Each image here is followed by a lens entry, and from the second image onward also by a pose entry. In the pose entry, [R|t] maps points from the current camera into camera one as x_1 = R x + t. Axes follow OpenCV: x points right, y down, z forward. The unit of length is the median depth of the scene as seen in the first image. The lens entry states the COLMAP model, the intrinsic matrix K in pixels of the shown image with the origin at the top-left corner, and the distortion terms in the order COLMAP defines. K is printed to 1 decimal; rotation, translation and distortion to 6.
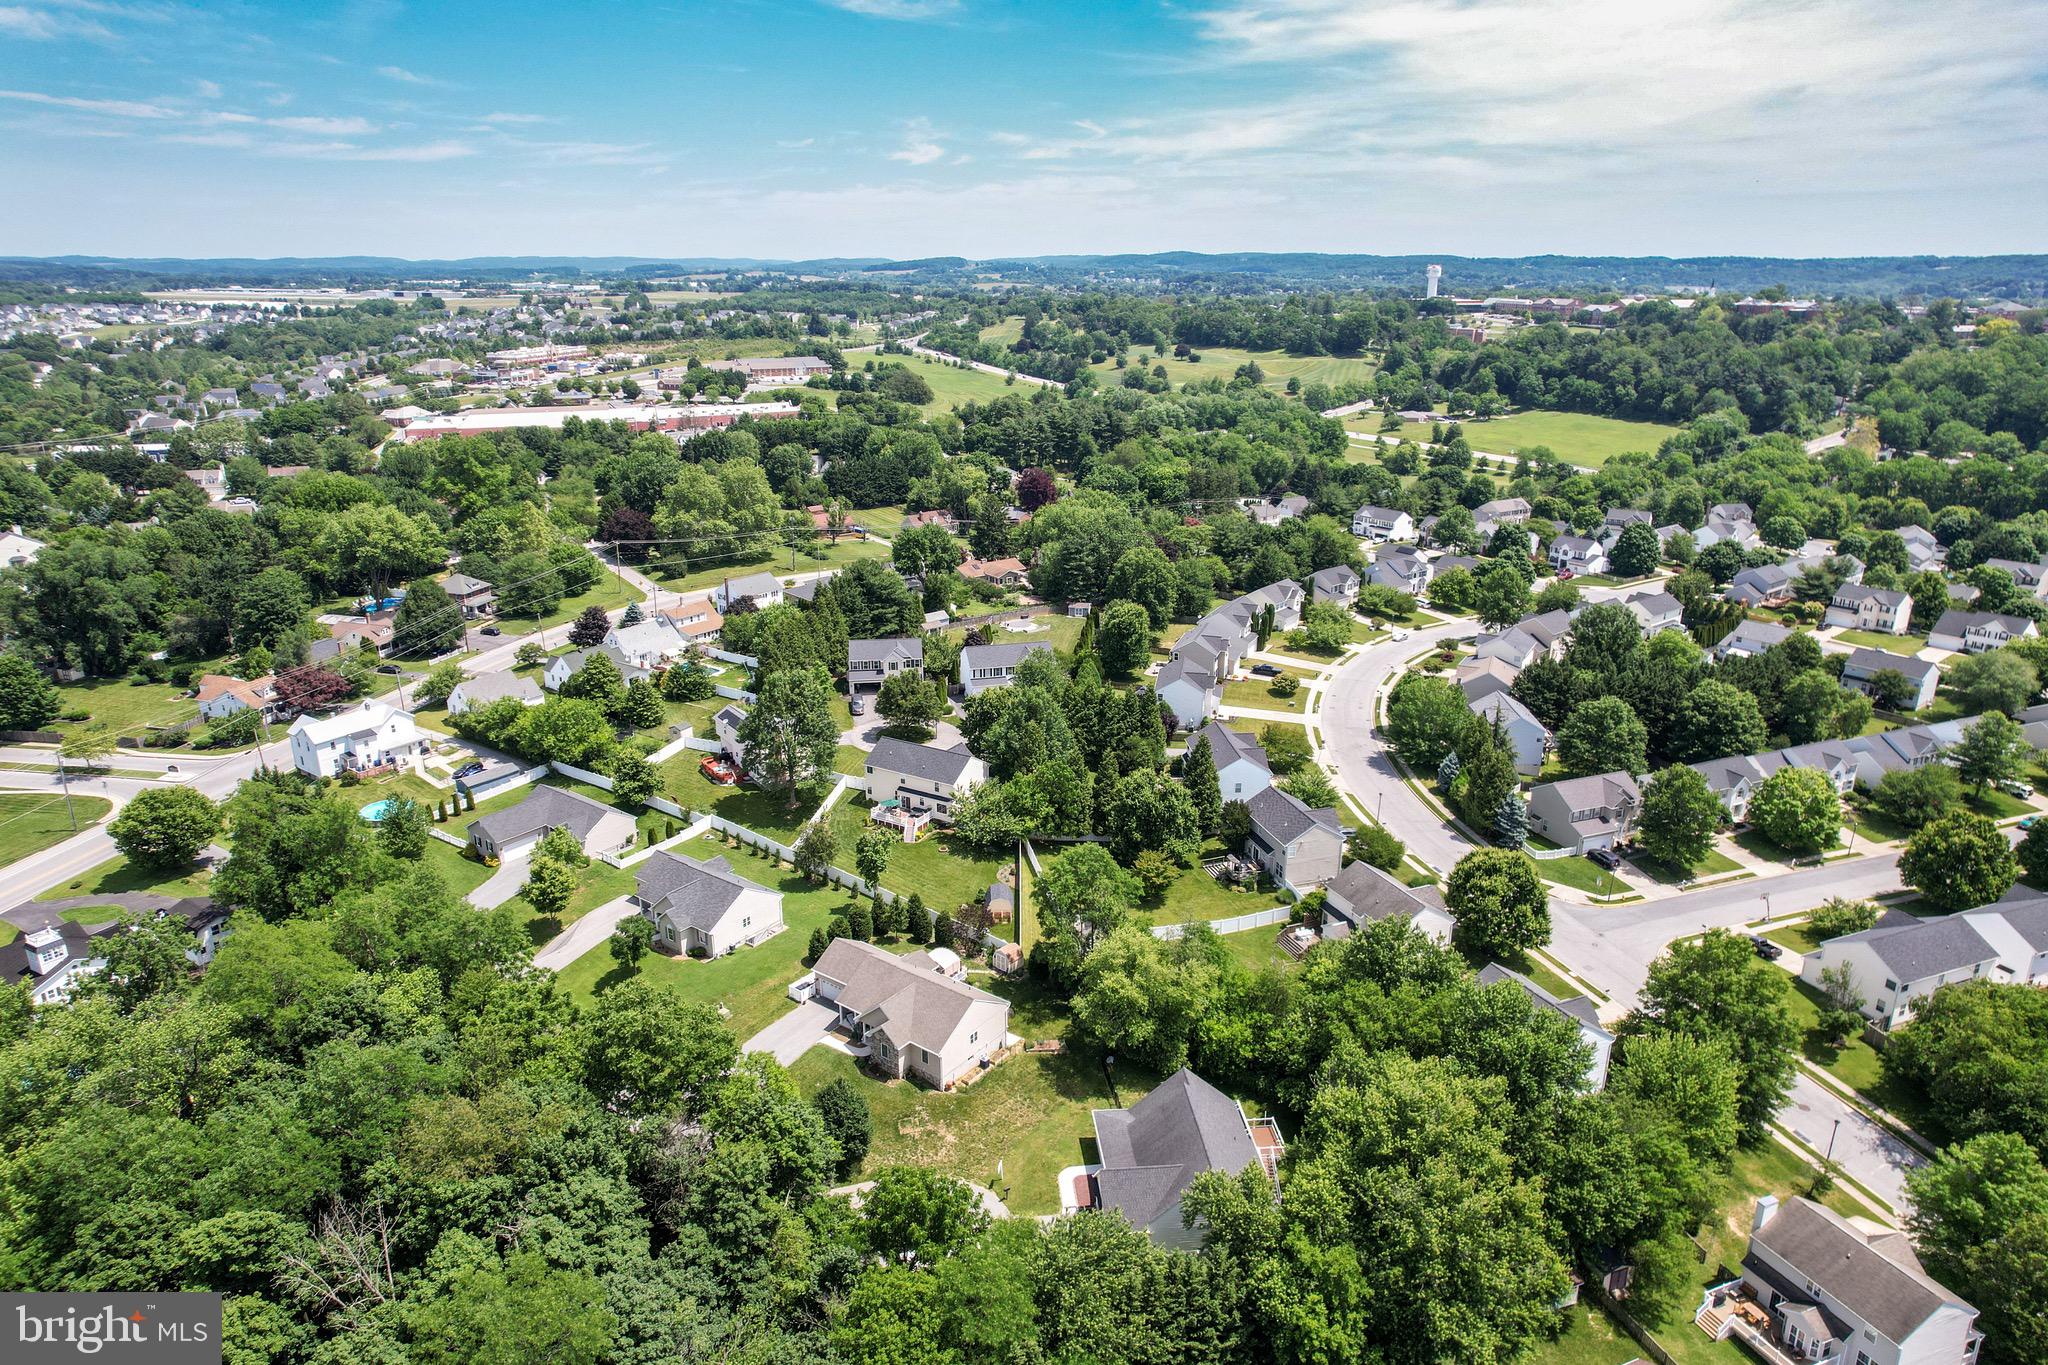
lens RADIAL K [[1317.9, 0, 1030.4], [0, 1317.9, 691.1], [0, 0, 1]] dist [-0.076196, 0.071374]
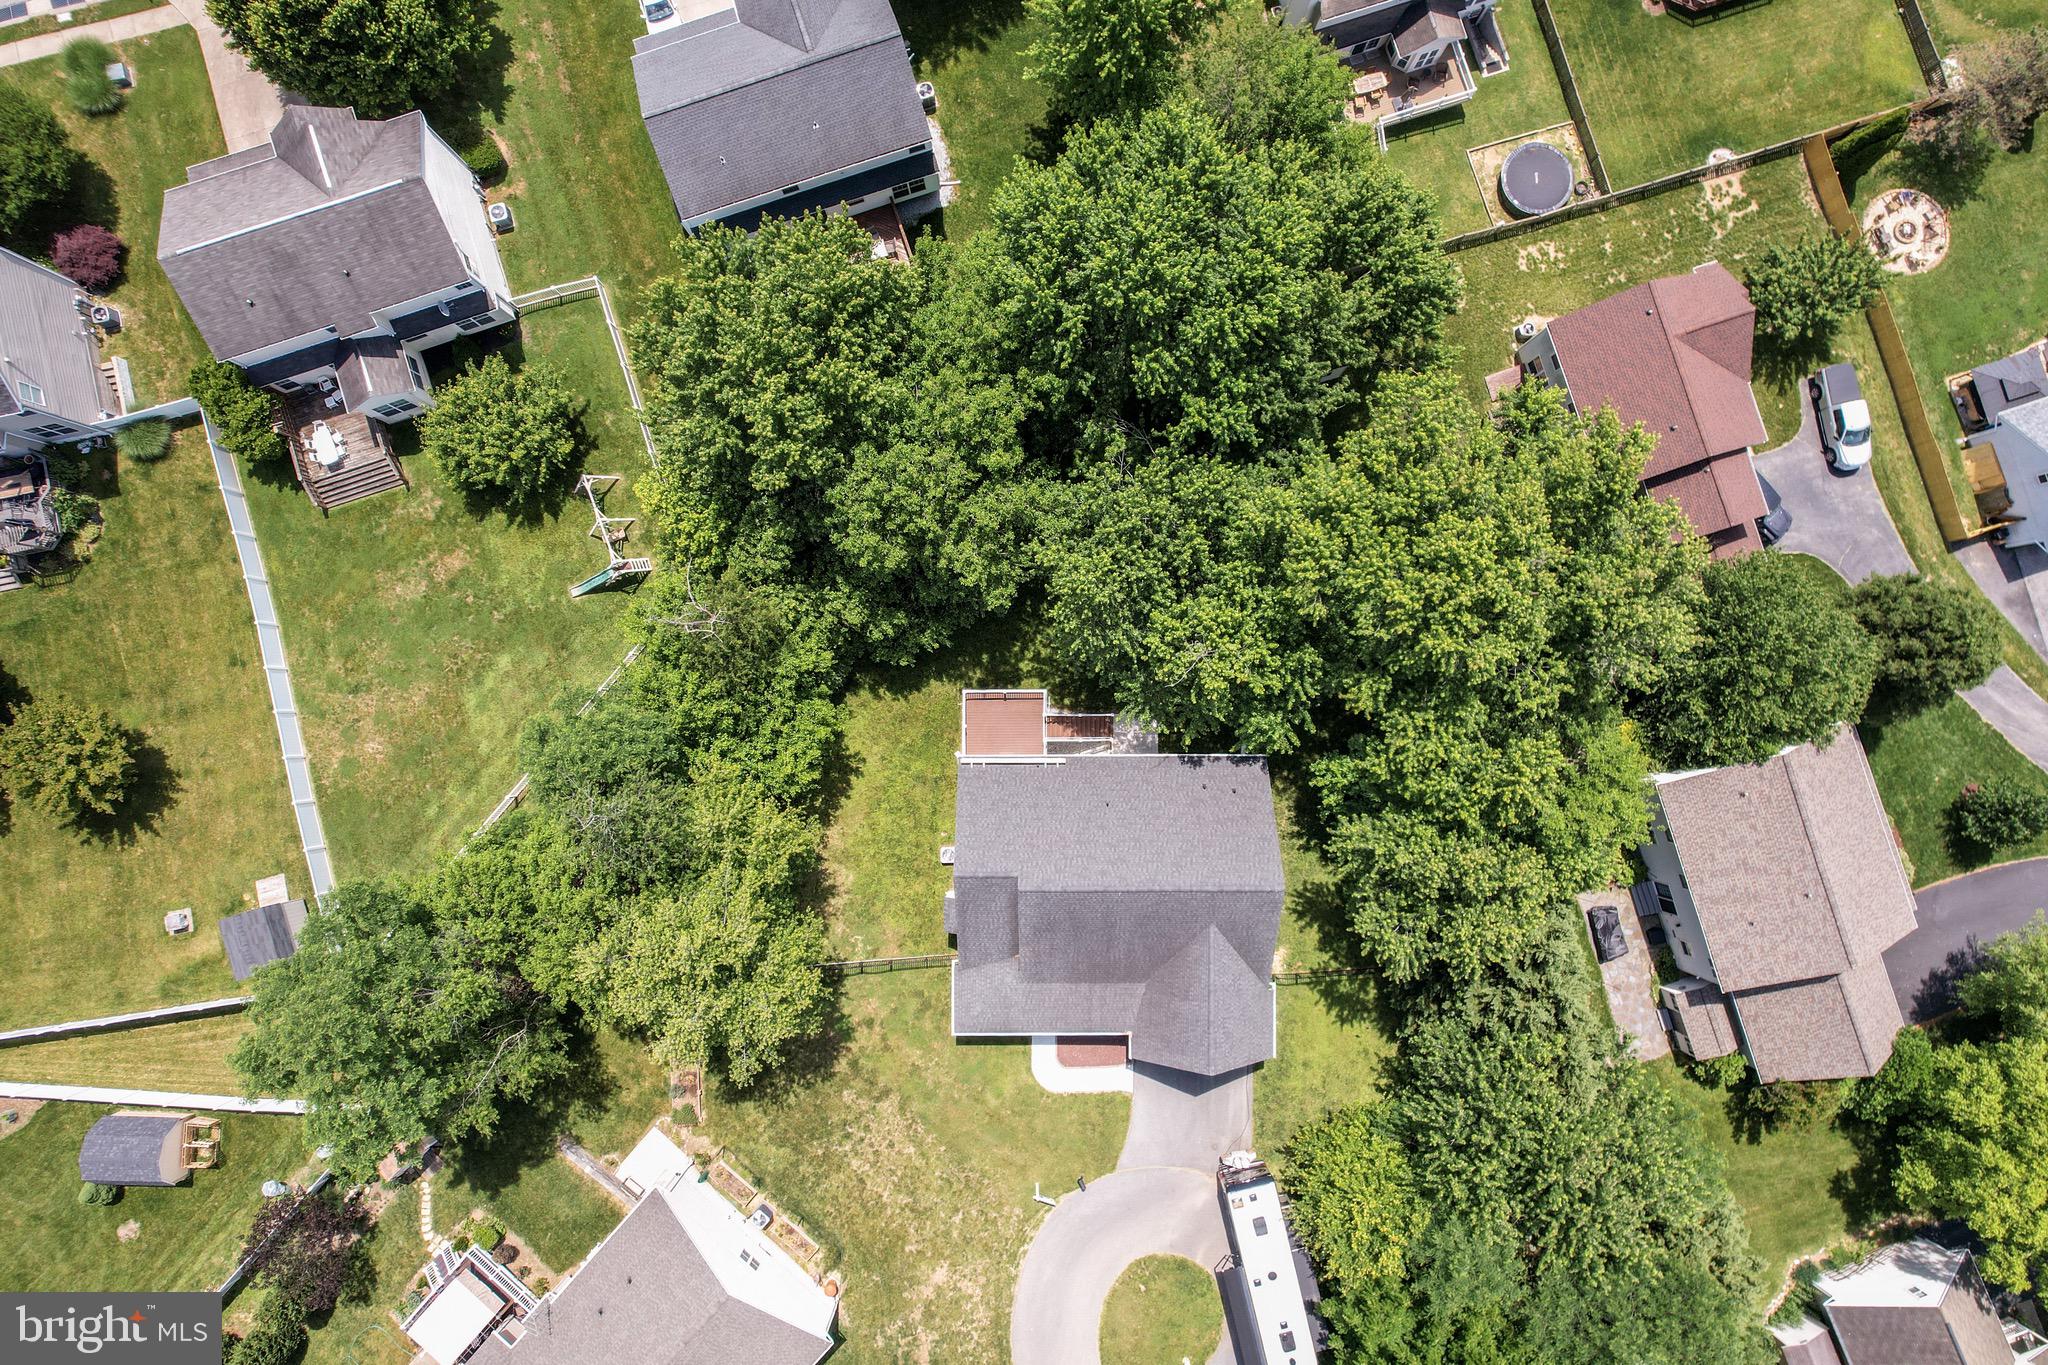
lens RADIAL K [[1317.9, 0, 1030.4], [0, 1317.9, 691.1], [0, 0, 1]] dist [-0.076196, 0.071374]
pose [[0.066731, -0.997221, 0.033116, 0.160888], [0.325706, 0.053143, 0.943976, -0.167401], [-0.943113, -0.052206, 0.328347, 0.761440]]
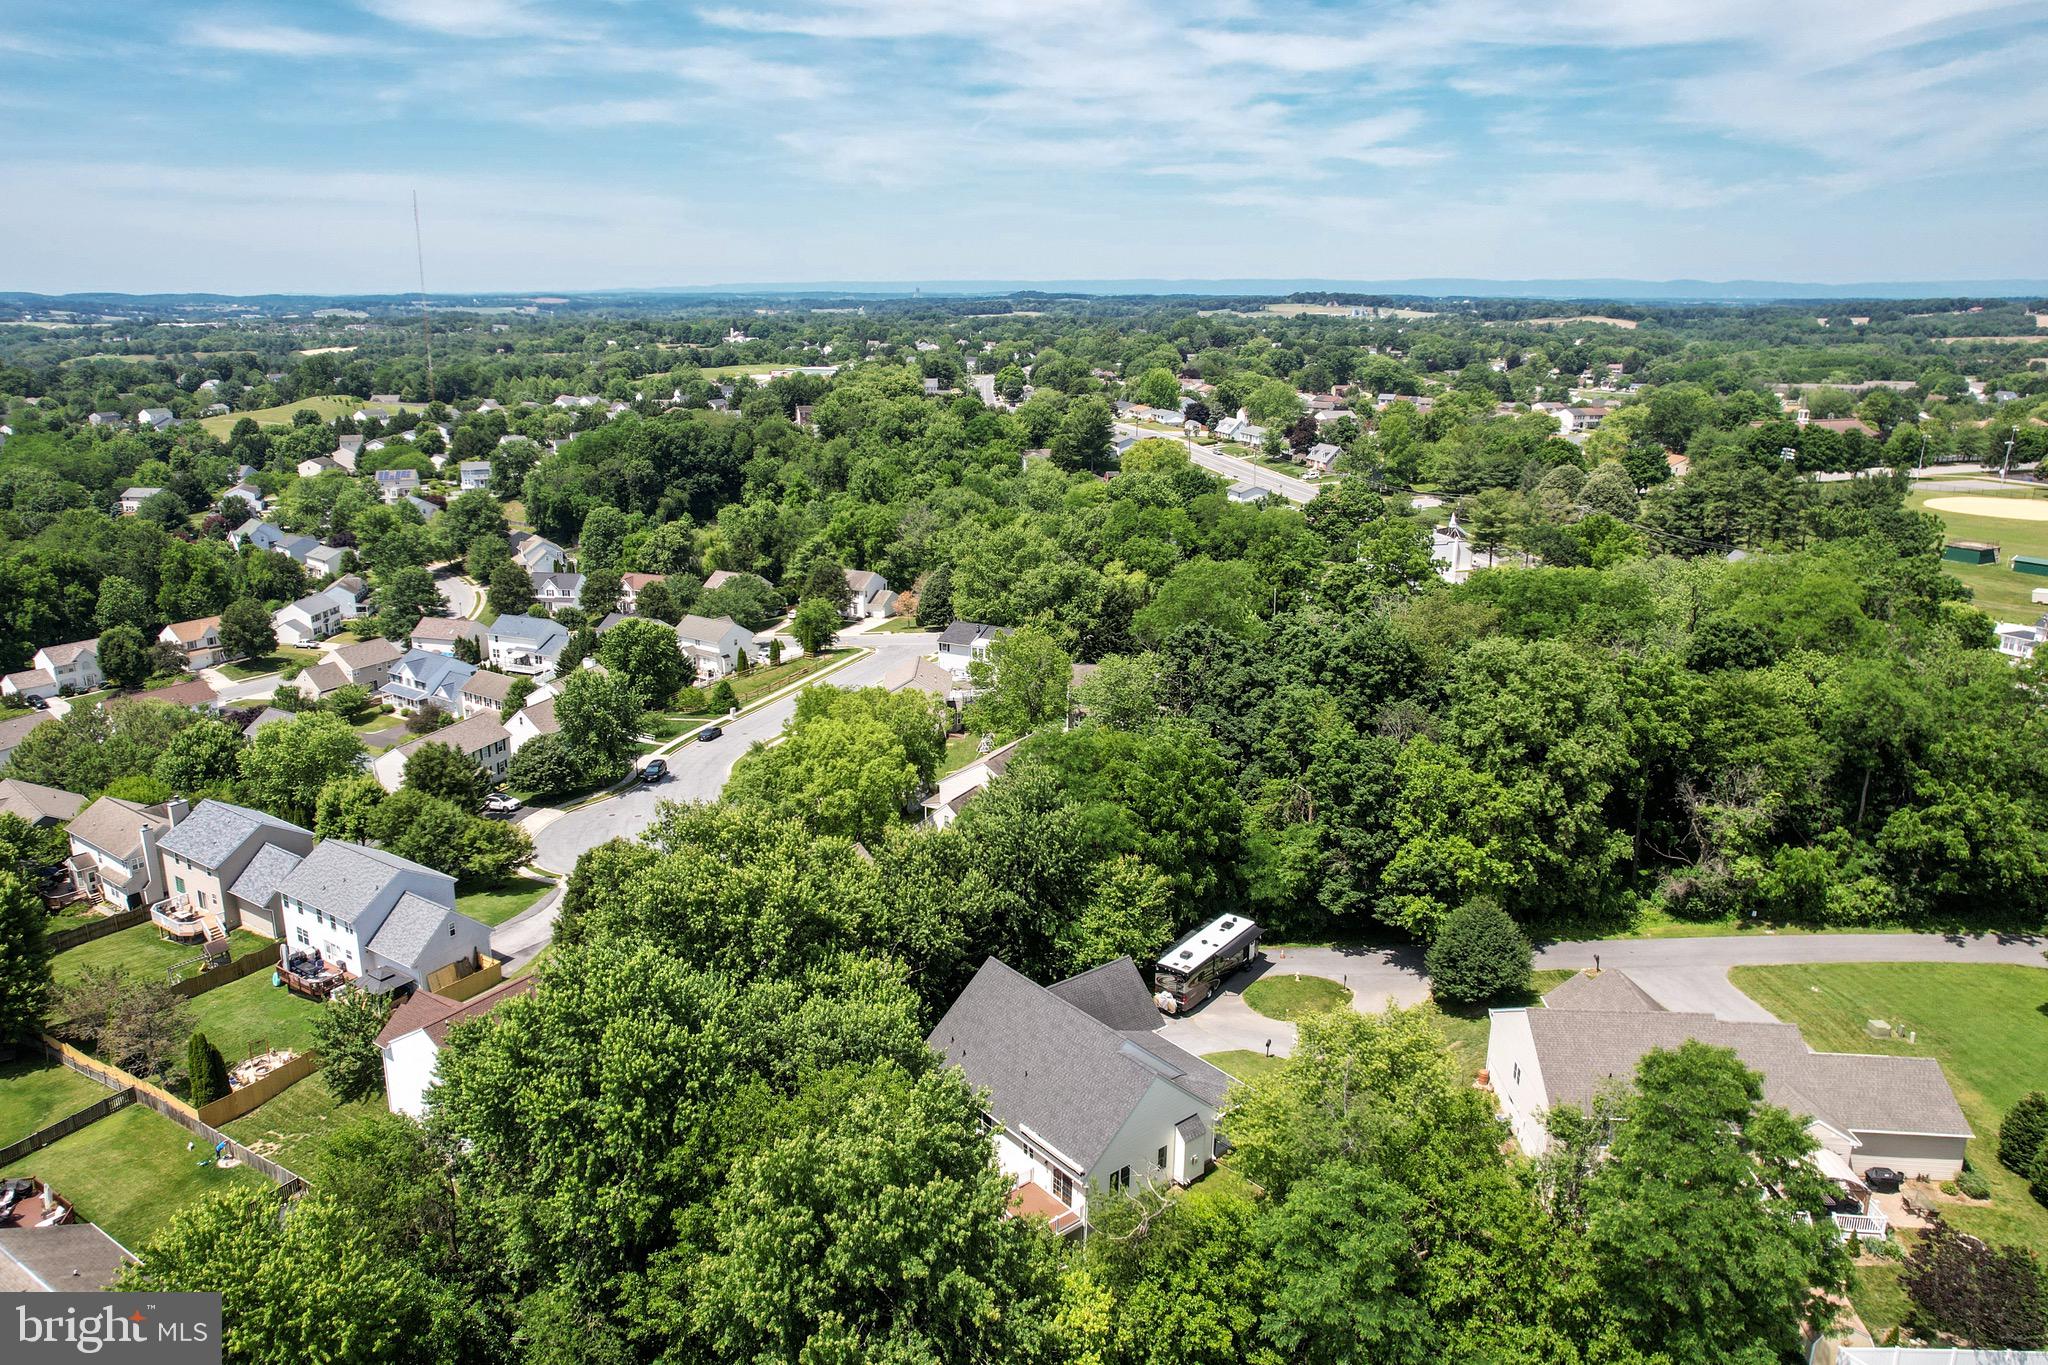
lens RADIAL K [[1380.5, 0, 968.7], [0, 1380.5, 651.3], [0, 0, 1]] dist [-0.022487, 0.002858]
pose [[-0.832740, 0.156814, -0.530993, 0.457043], [-0.169920, 0.840386, 0.514664, -0.166052], [0.526946, 0.518807, -0.673177, 1.195927]]
